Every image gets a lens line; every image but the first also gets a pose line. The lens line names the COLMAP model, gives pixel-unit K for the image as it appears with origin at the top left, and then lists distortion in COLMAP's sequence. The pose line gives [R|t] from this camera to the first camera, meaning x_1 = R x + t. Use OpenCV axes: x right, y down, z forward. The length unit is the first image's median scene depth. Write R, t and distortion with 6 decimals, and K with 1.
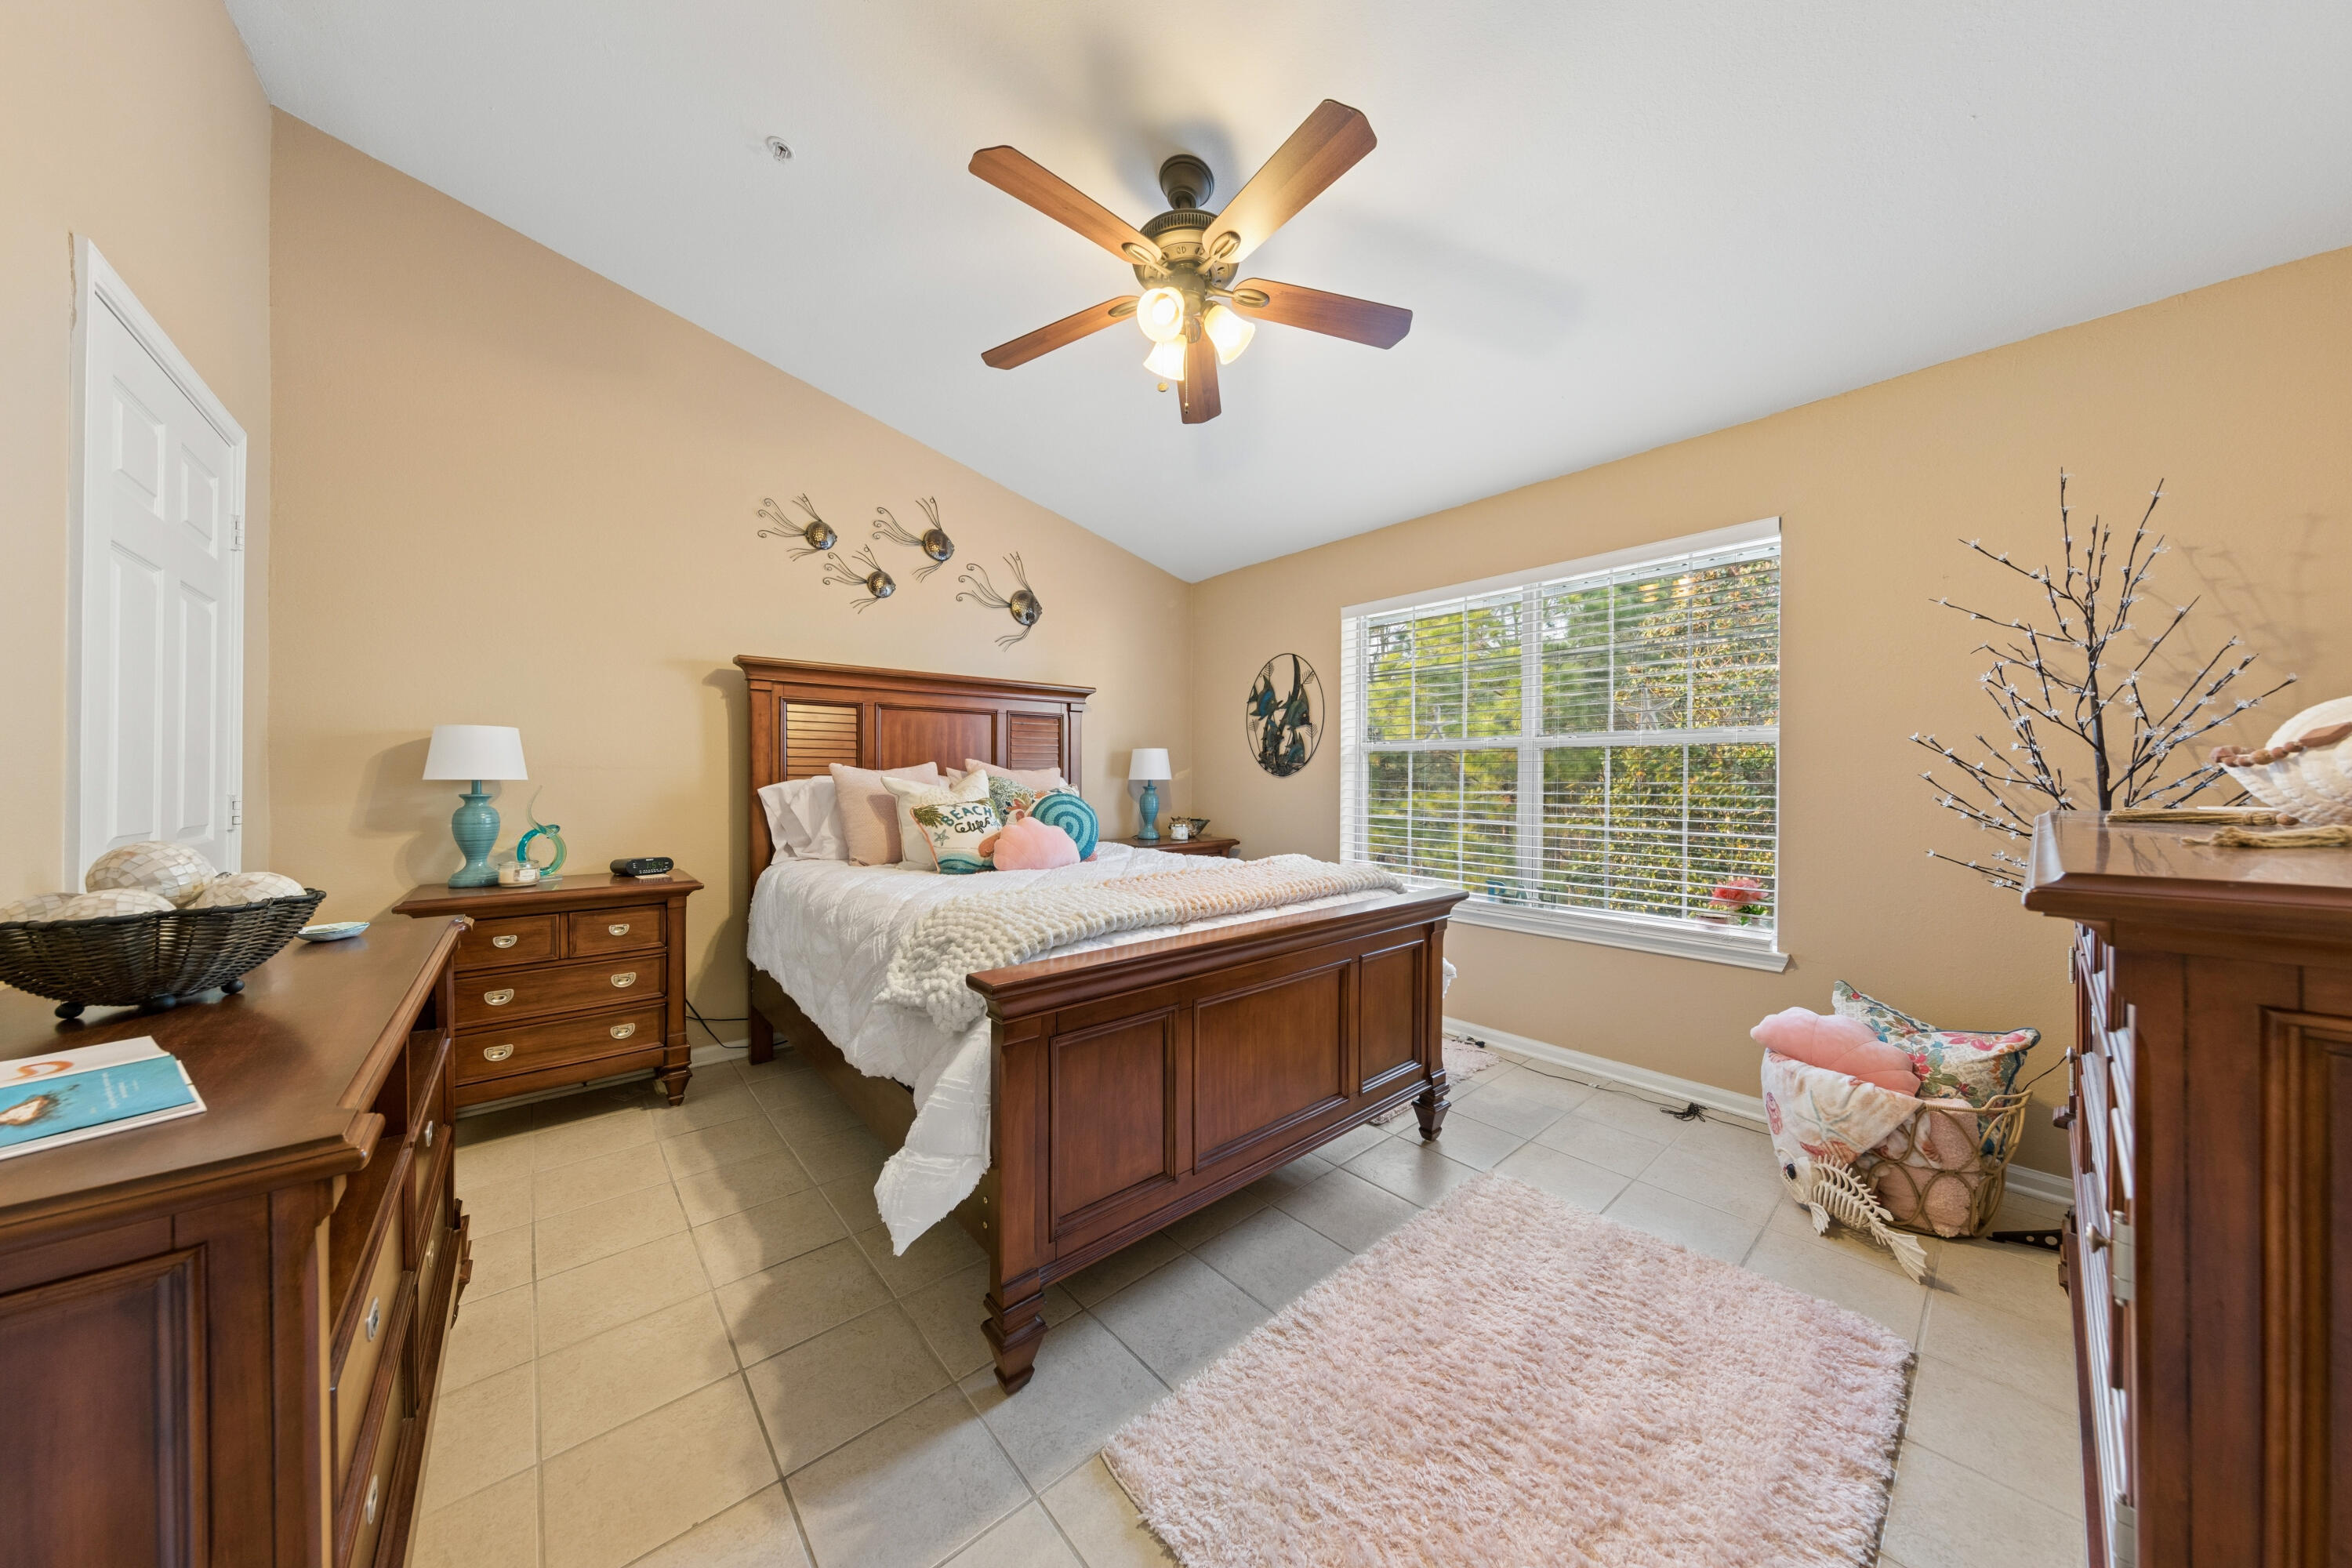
lens RADIAL K [[737.0, 0, 1185.7], [0, 737.0, 768.0], [0, 0, 1]] dist [0.004988, -0.001188]
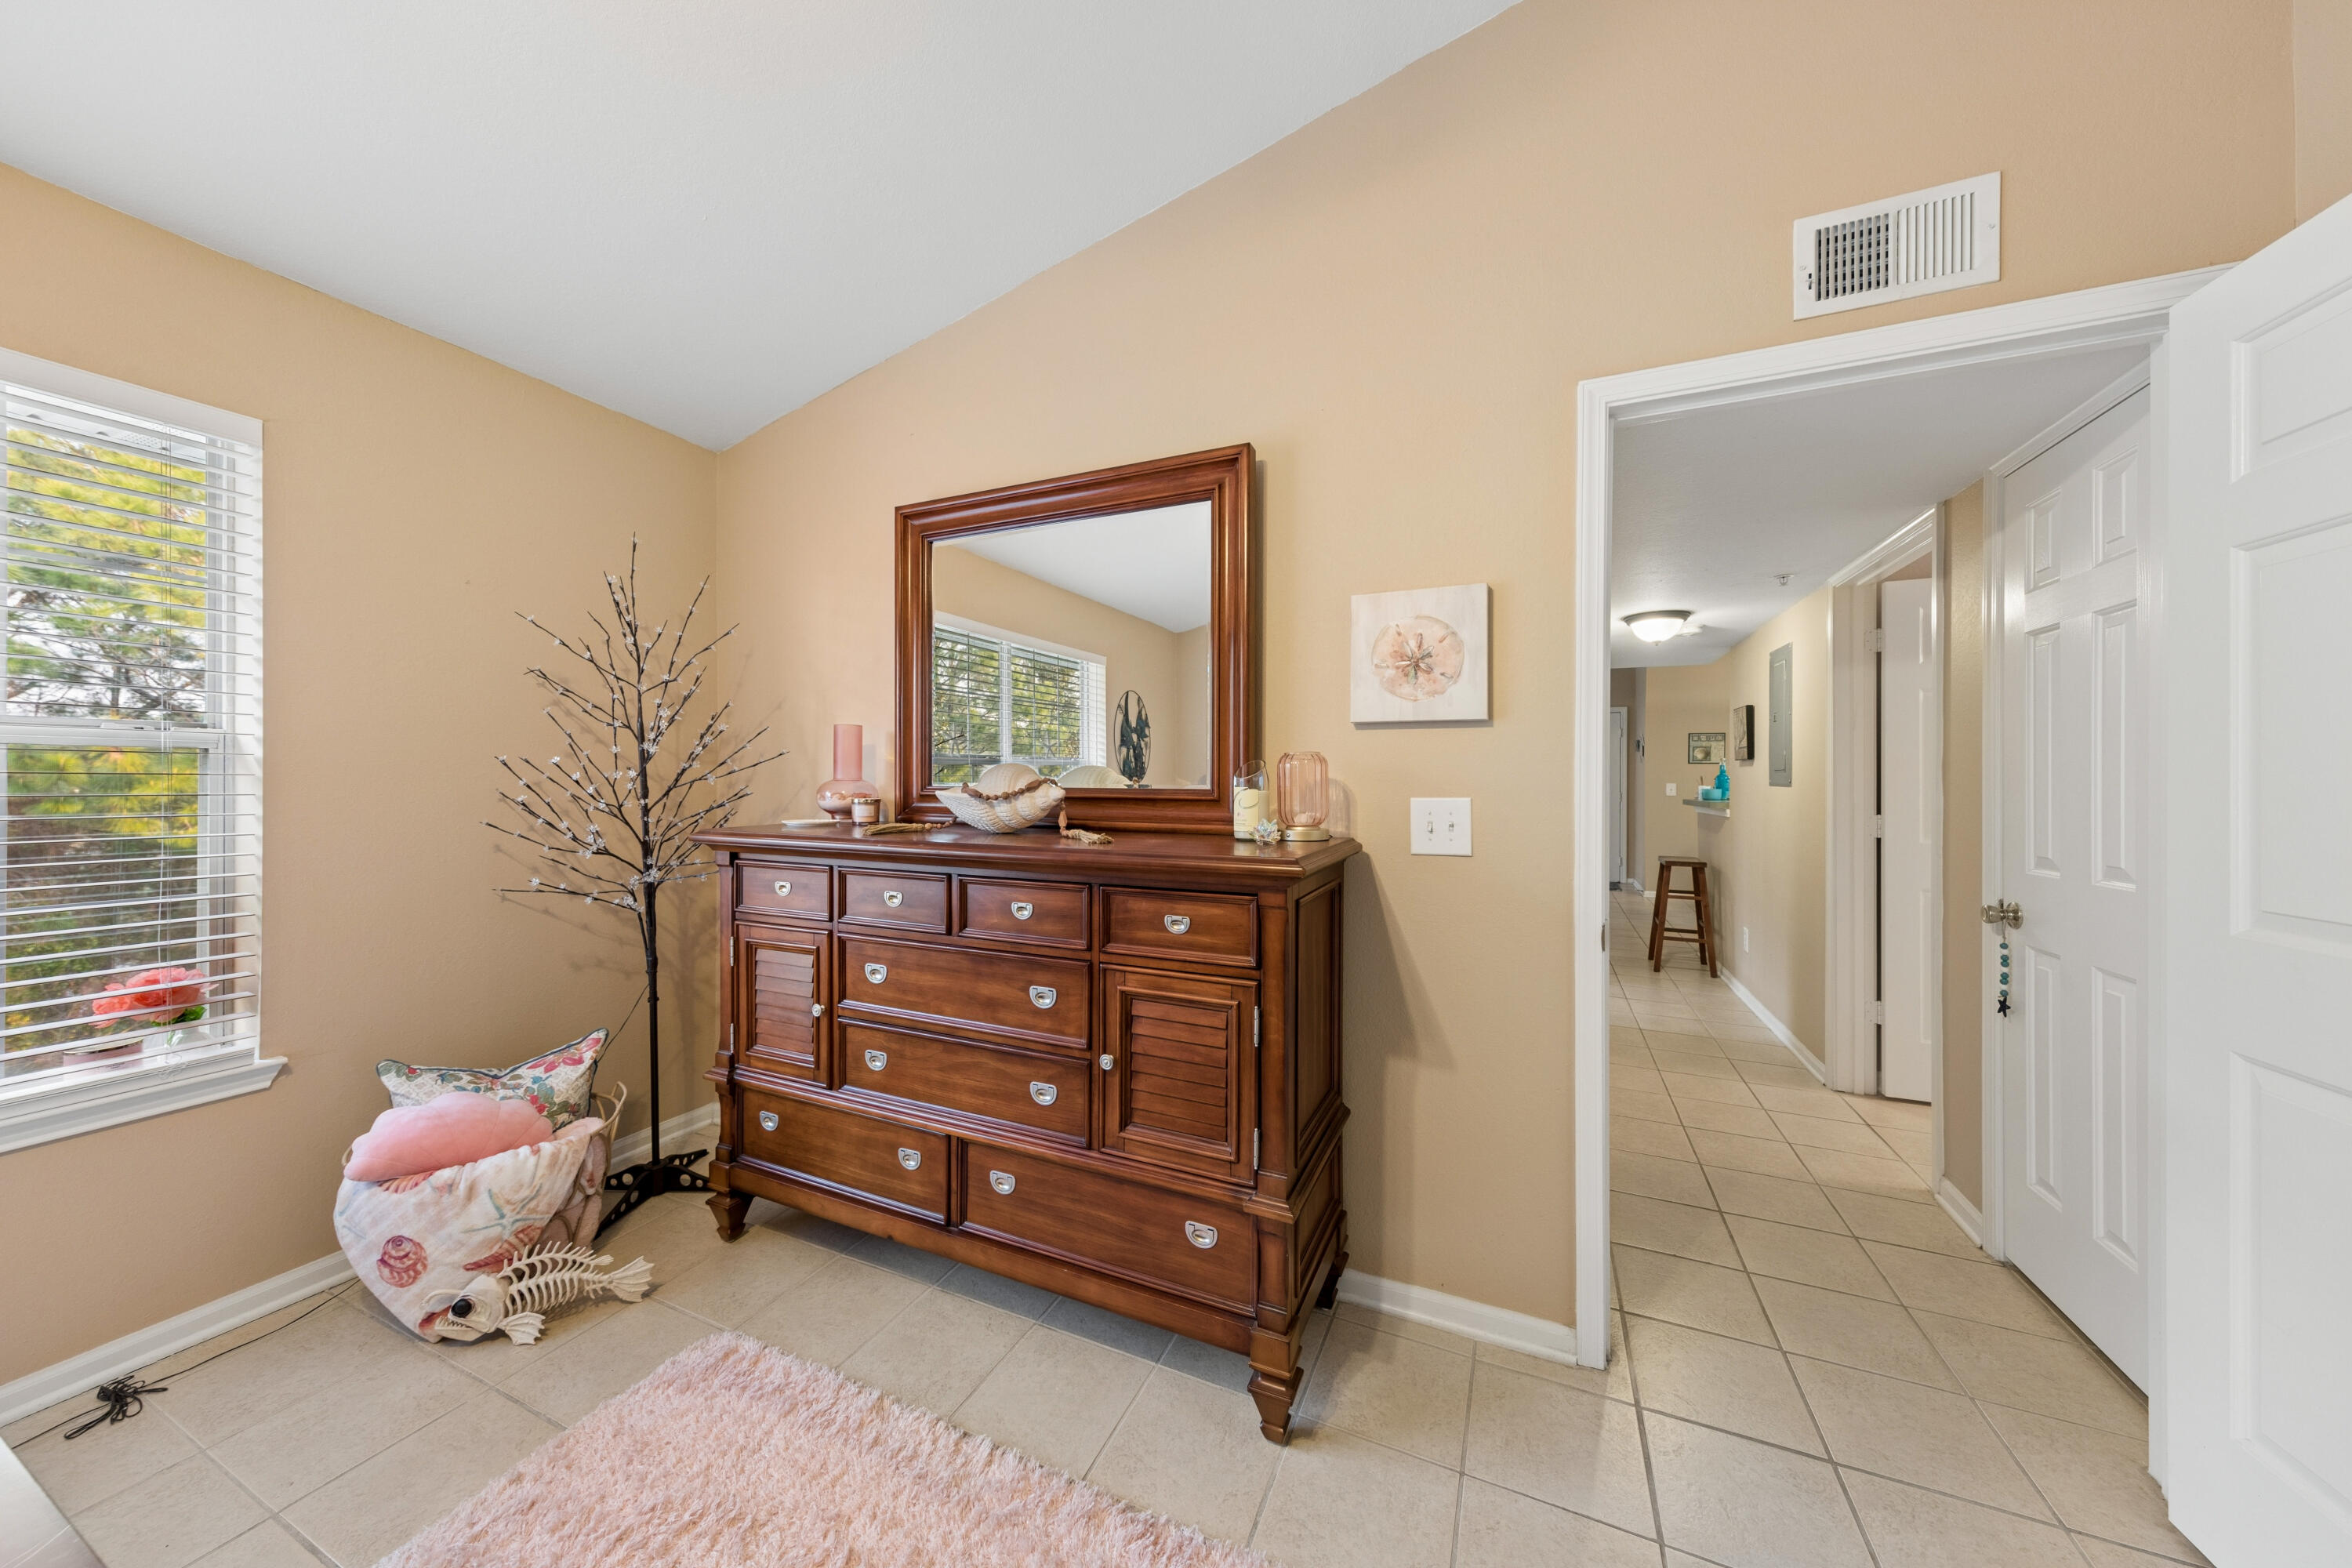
lens RADIAL K [[802.4, 0, 1174.5], [0, 802.4, 777.3], [0, 0, 1]] dist [0.000423, 0.000020]
pose [[-0.406746, -0.000739, 0.913541, -0.267294], [-0.012391, 0.999912, -0.004708, -0.021932], [-0.913457, -0.013235, -0.406720, 0.679170]]
